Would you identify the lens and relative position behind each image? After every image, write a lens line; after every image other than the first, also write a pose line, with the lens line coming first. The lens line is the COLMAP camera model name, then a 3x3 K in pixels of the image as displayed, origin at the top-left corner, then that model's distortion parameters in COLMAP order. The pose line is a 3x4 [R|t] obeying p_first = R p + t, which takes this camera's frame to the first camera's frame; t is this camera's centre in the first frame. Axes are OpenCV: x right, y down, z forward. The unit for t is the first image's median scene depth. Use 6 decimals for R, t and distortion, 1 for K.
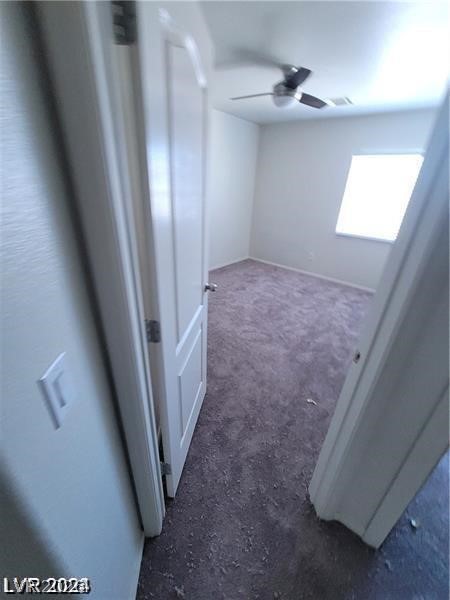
lens RADIAL K [[243.5, 0, 226.4], [0, 243.5, 298.5], [0, 0, 1]] dist [-0.002205, 0.000625]
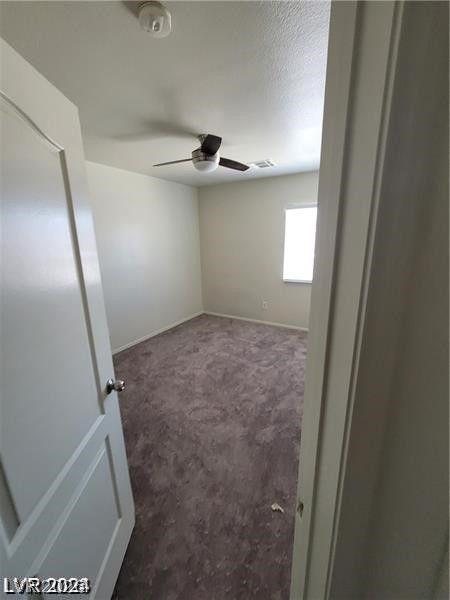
lens RADIAL K [[243.5, 0, 227.1], [0, 243.5, 300.3], [0, 0, 1]] dist [-0.002205, 0.000625]
pose [[0.983910, -0.109270, 0.141354, 0.121717], [0.133513, 0.975417, -0.175317, -0.078142], [-0.118722, 0.191368, 0.974312, 0.114395]]
